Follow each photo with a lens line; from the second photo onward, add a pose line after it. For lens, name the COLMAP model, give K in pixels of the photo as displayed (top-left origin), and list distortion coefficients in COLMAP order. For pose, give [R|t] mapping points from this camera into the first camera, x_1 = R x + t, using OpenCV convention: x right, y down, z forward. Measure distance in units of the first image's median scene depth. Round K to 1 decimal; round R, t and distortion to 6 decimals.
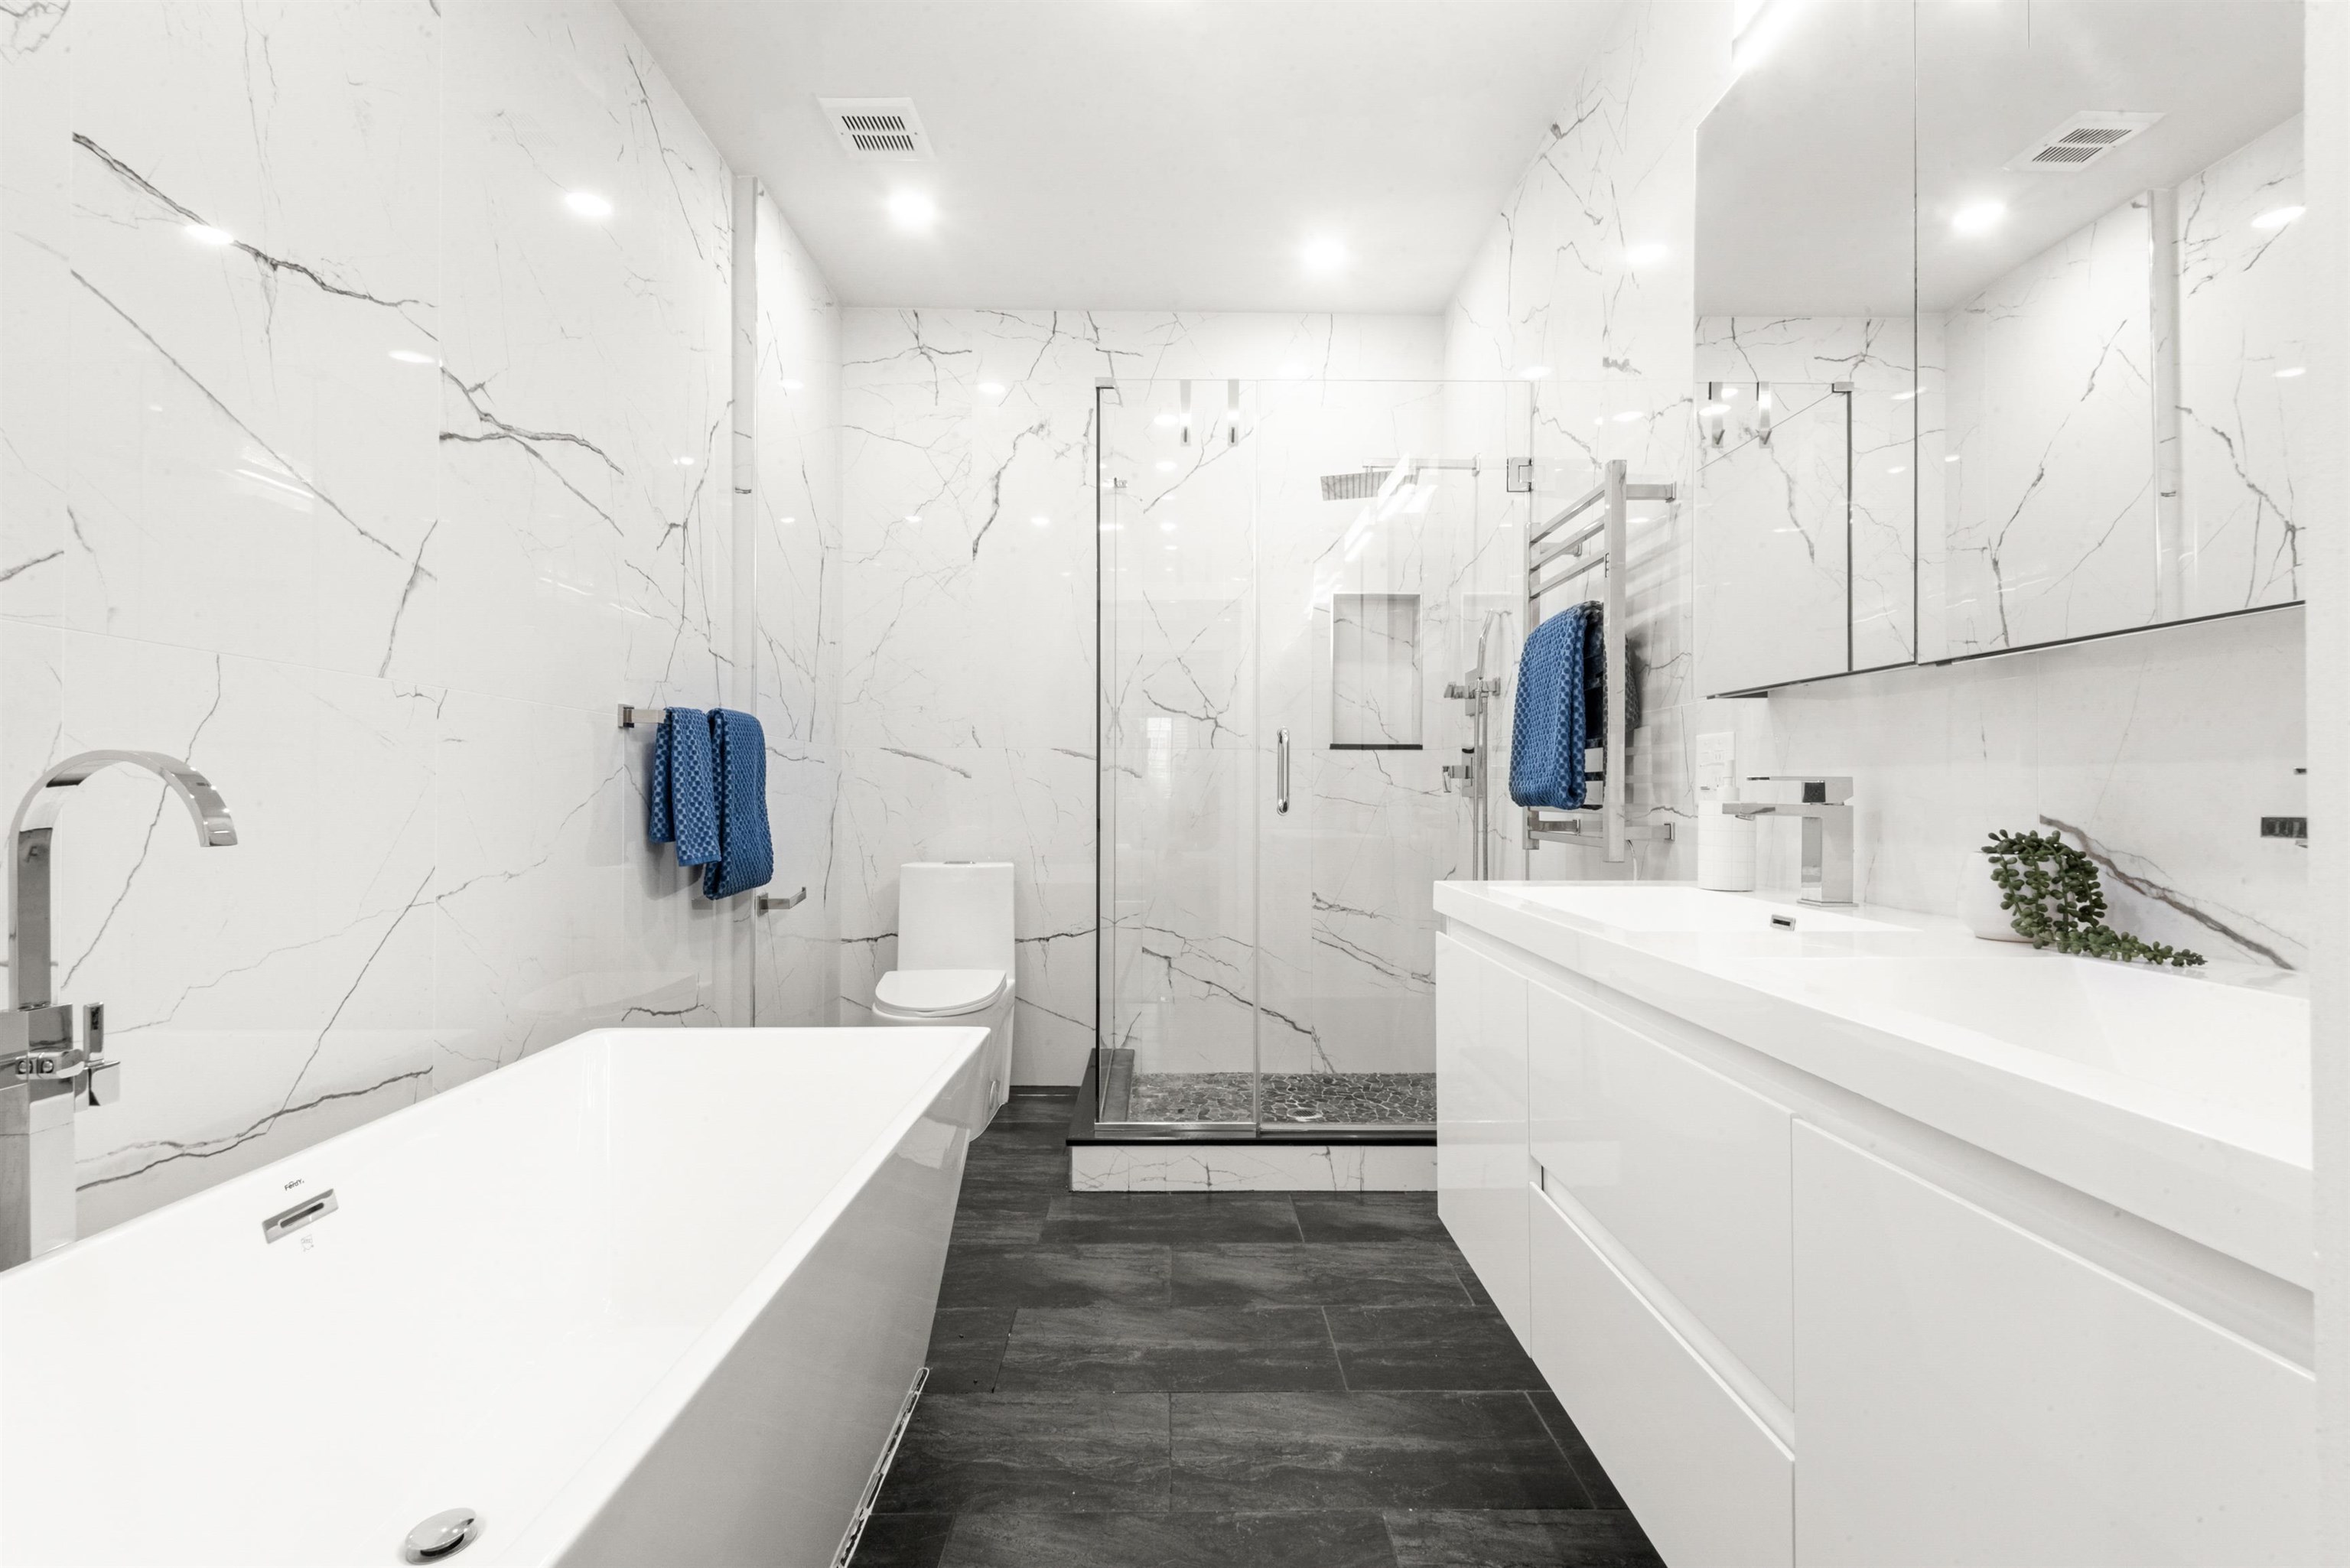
lens RADIAL K [[1073.7, 0, 1173.9], [0, 1073.7, 789.5], [0, 0, 1]] dist [0.009775, -0.003326]
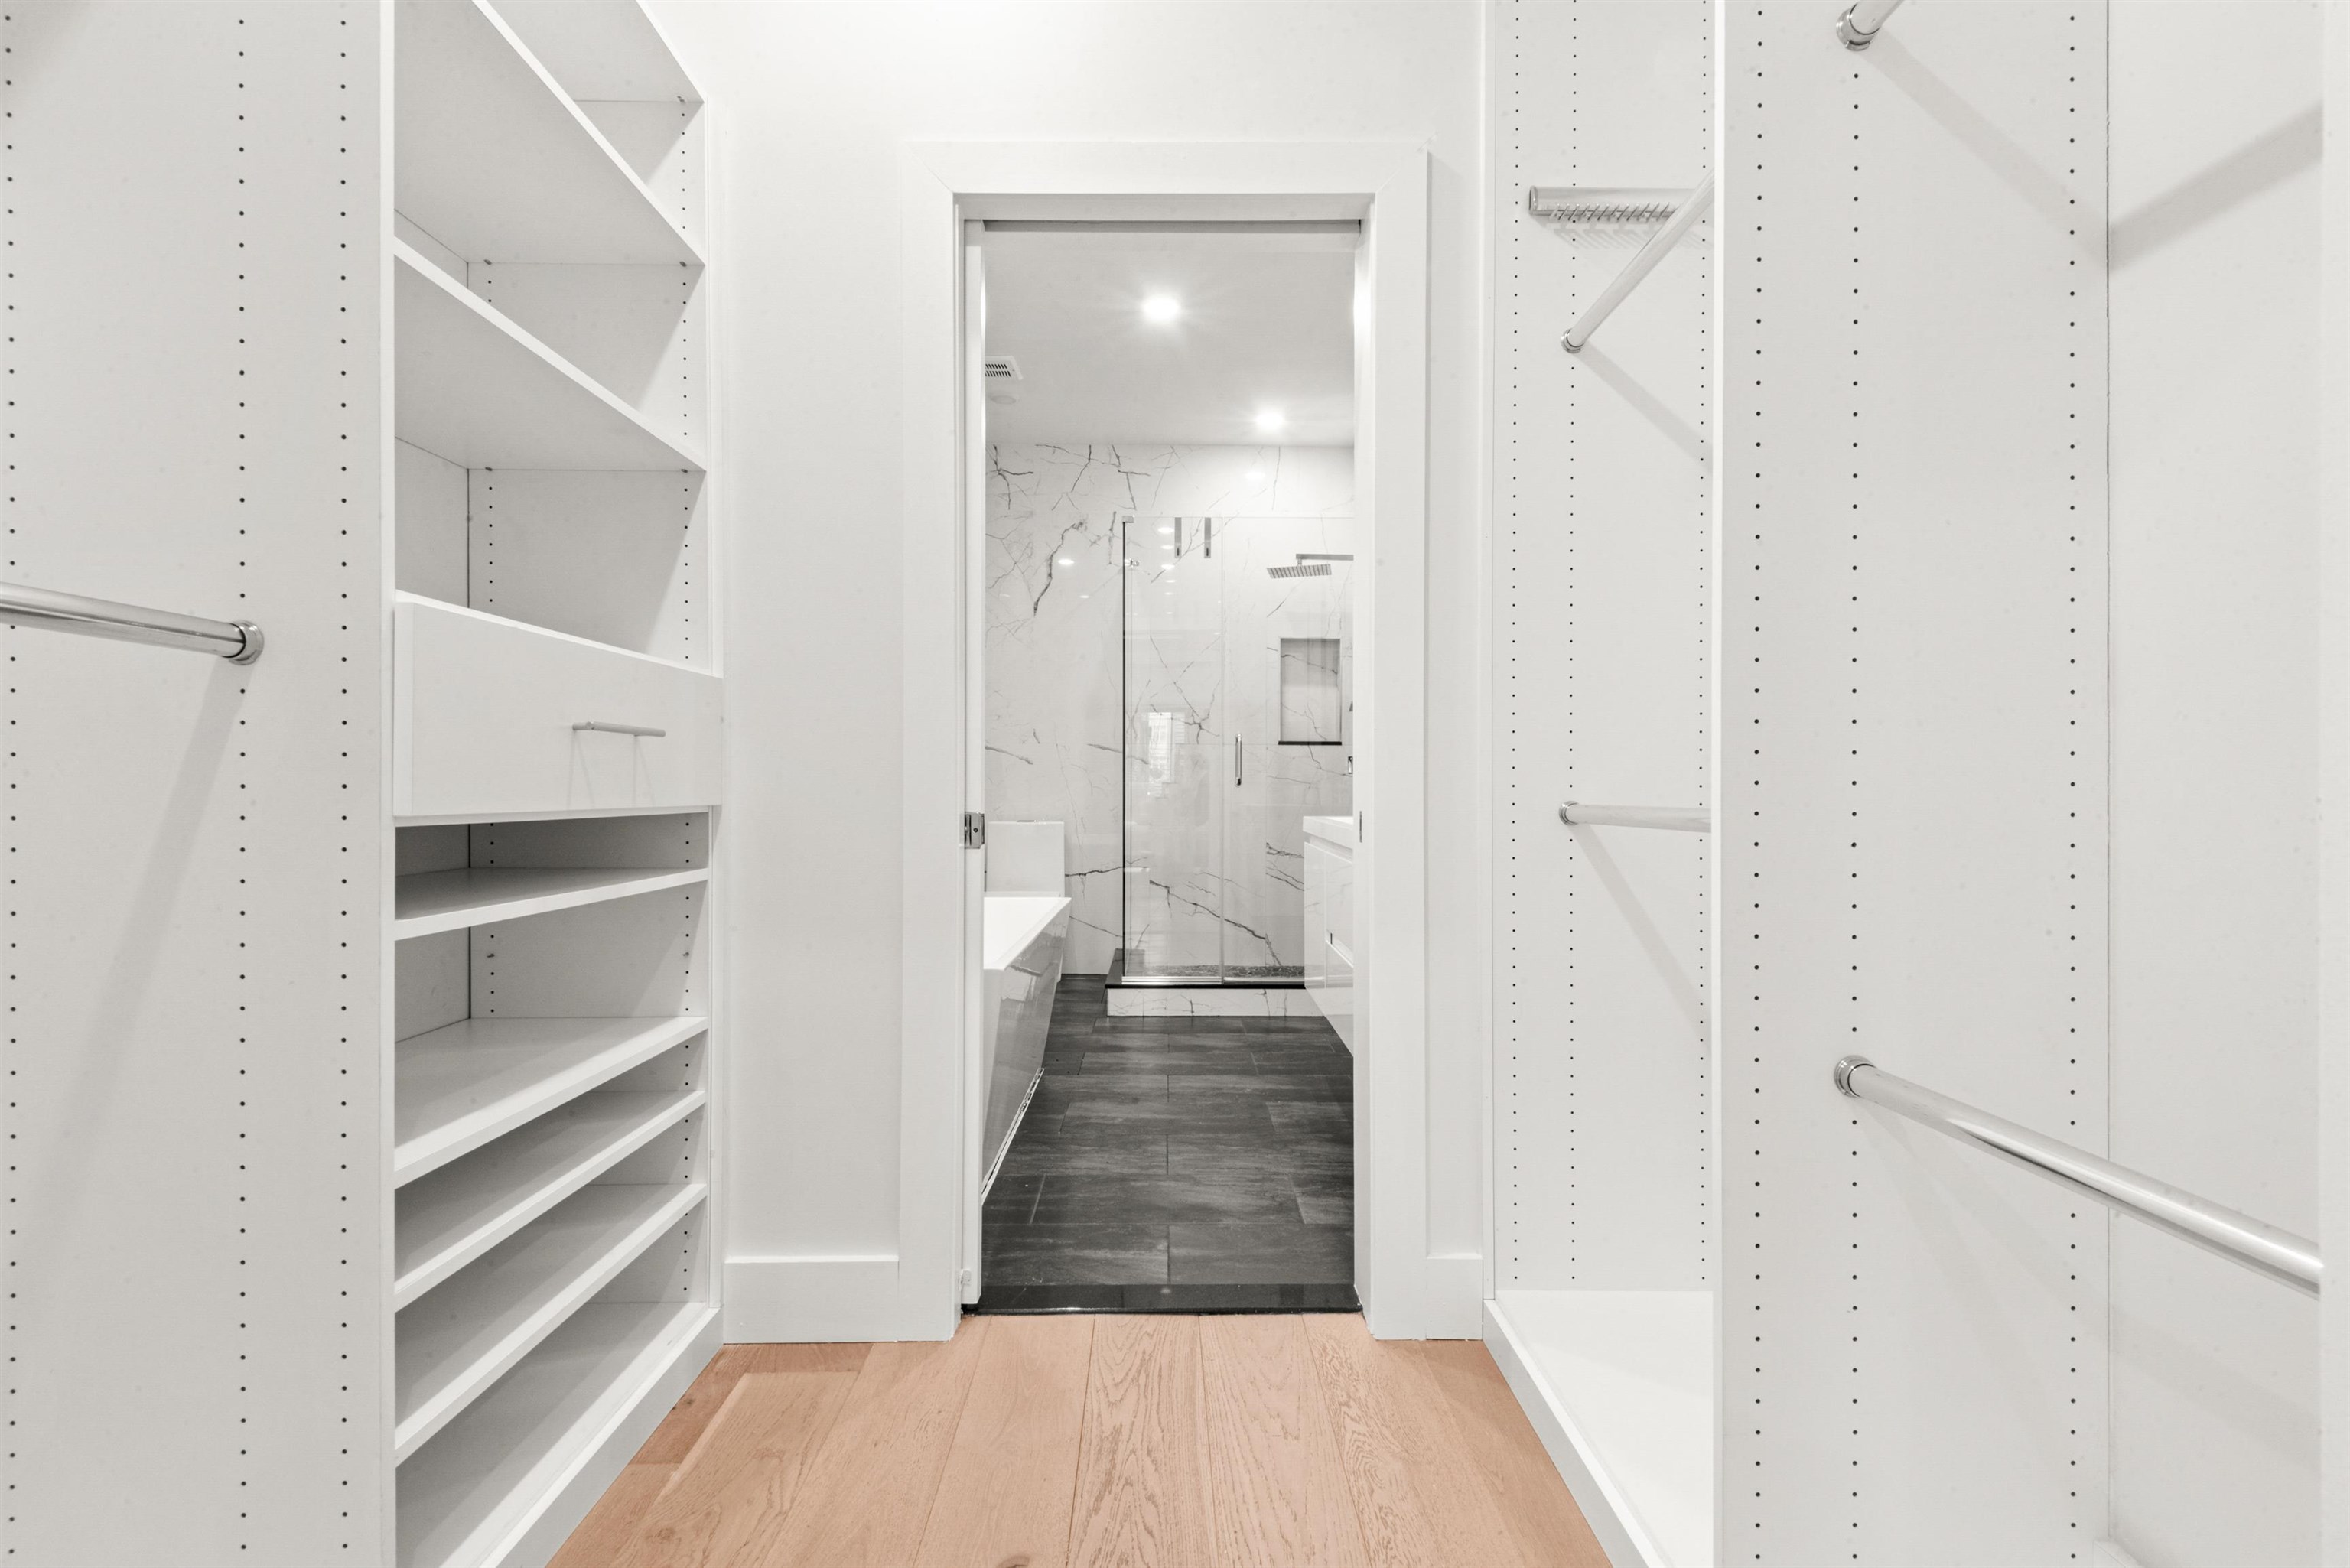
lens RADIAL K [[1073.7, 0, 1176.1], [0, 1073.7, 784.0], [0, 0, 1]] dist [0.009775, -0.003326]
pose [[0.999997, 0.000401, 0.002276, 0.003040], [-0.000414, 0.999982, 0.005990, 0.007367], [-0.002274, -0.005991, 0.999979, -0.481799]]
